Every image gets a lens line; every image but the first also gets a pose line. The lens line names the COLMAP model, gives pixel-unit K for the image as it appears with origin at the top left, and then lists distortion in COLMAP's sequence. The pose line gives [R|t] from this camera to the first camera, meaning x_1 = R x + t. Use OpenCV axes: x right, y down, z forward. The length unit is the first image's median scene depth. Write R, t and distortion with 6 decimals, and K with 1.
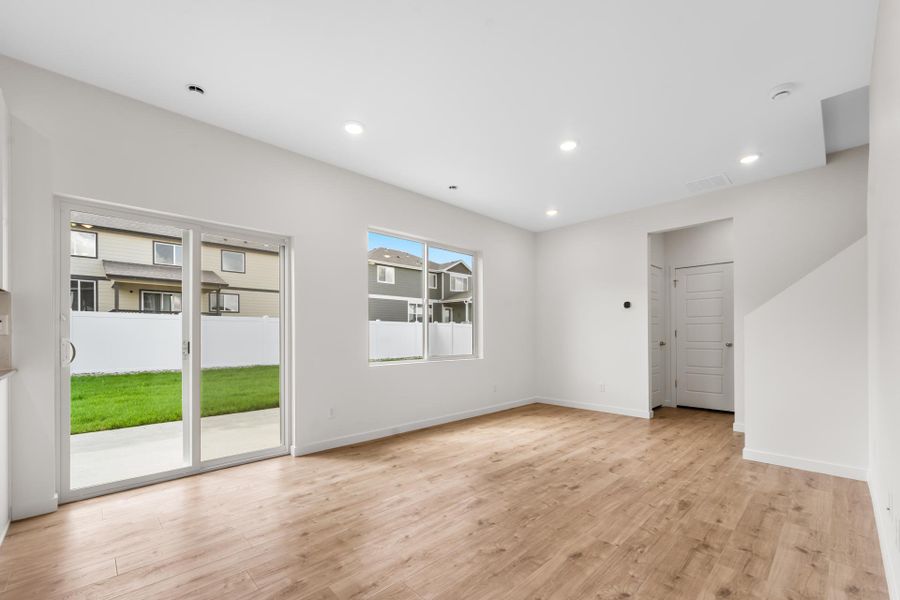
lens RADIAL K [[374.1, 0, 458.5], [0, 374.1, 336.3], [0, 0, 1]] dist [0.007862, -0.000648]
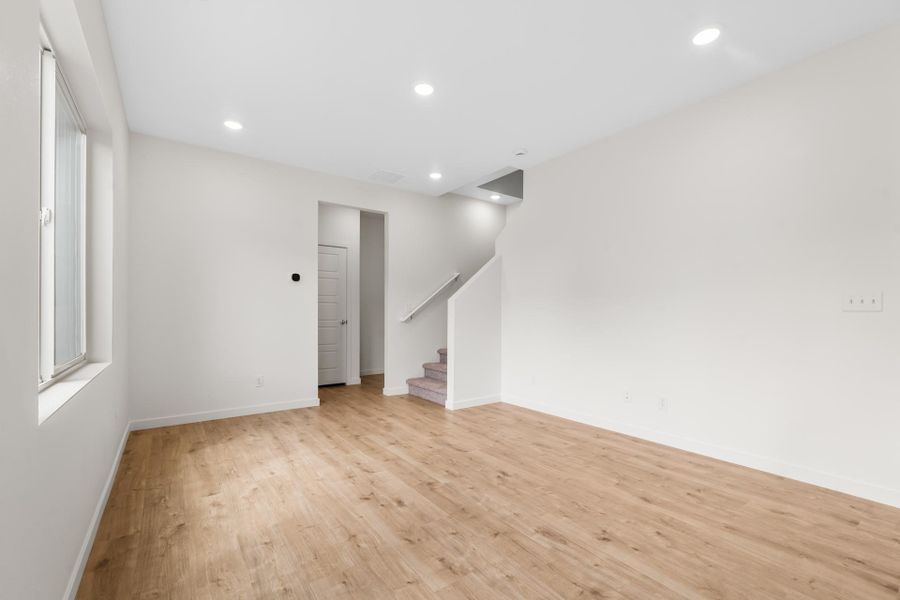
lens RADIAL K [[396.7, 0, 453.8], [0, 396.7, 307.0], [0, 0, 1]] dist [0.008603, 0.000213]
pose [[0.140550, 0.021166, 0.989847, -0.646097], [-0.002456, 0.999776, -0.021029, 0.005585], [-0.990071, 0.000524, 0.140570, 0.900526]]
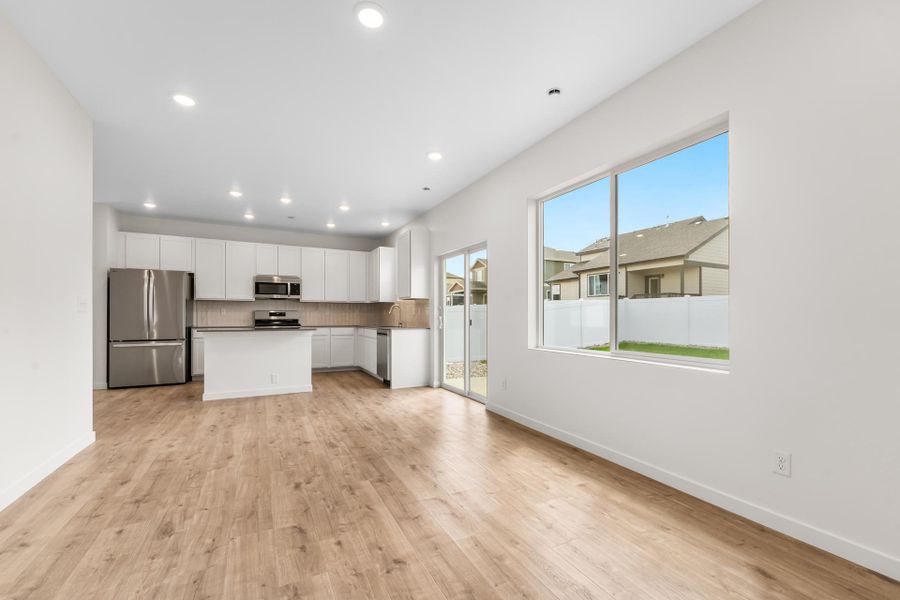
lens RADIAL K [[374.1, 0, 448.2], [0, 374.1, 307.2], [0, 0, 1]] dist [0.007862, -0.000648]
pose [[-0.300405, -0.017931, -0.953643, 0.964992], [-0.002690, 0.999835, -0.017952, -0.003045], [0.953808, -0.002827, -0.300404, 1.468764]]
